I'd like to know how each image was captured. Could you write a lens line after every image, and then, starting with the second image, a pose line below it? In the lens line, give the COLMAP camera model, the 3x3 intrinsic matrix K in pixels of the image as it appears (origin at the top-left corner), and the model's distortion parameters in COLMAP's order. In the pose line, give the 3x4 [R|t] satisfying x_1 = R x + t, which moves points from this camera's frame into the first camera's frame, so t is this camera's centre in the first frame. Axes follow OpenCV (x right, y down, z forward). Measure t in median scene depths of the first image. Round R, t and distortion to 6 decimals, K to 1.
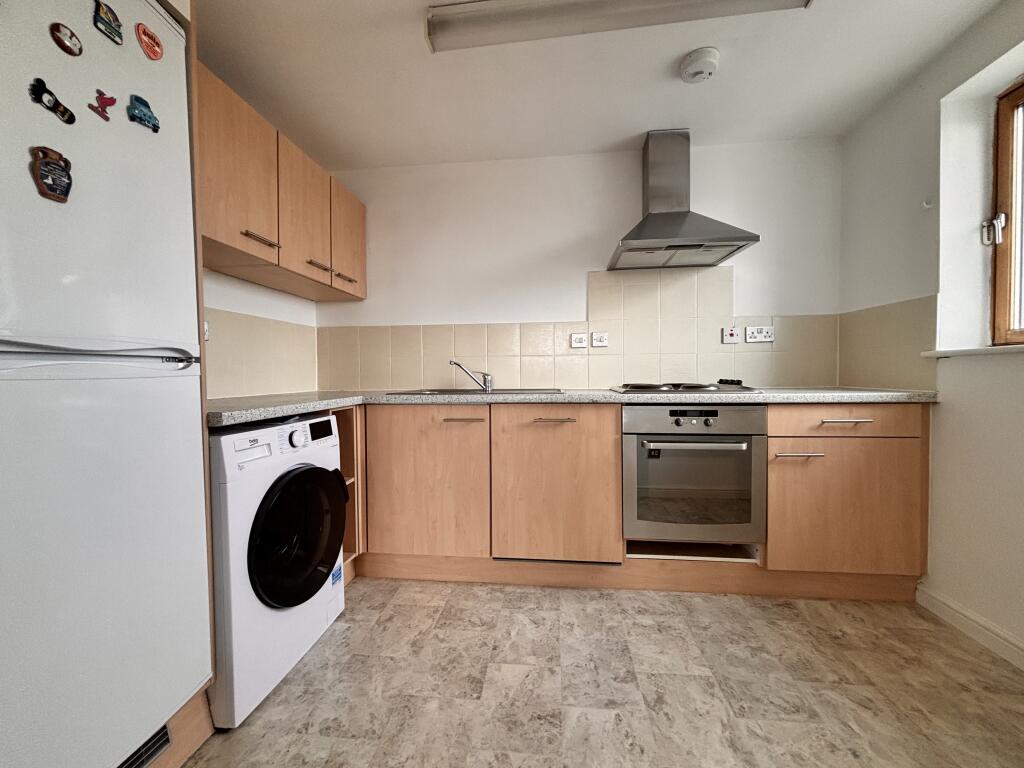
lens RADIAL K [[397.5, 0, 512.6], [0, 397.5, 384.3], [0, 0, 1]] dist [-0.000743, 0.000020]
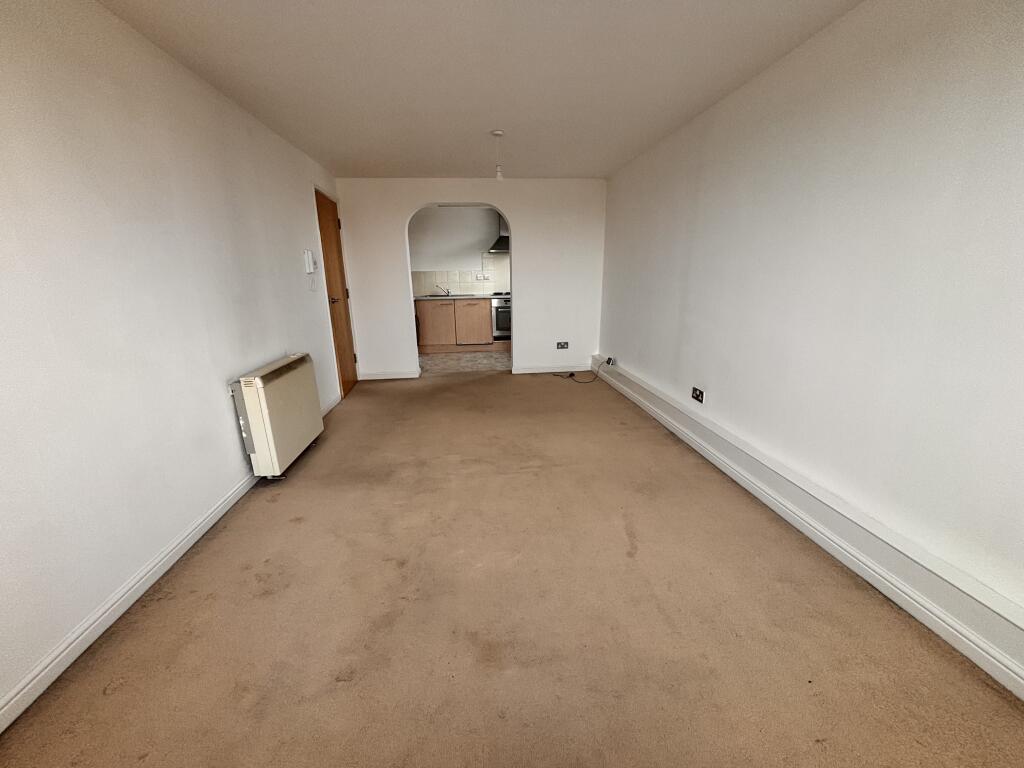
lens RADIAL K [[397.5, 0, 515.1], [0, 397.5, 386.5], [0, 0, 1]] dist [-0.000743, 0.000020]
pose [[0.973209, -0.065604, 0.220365, -0.340302], [0.010762, 0.970377, 0.241357, -0.042944], [-0.229671, -0.232519, 0.945085, -2.489969]]
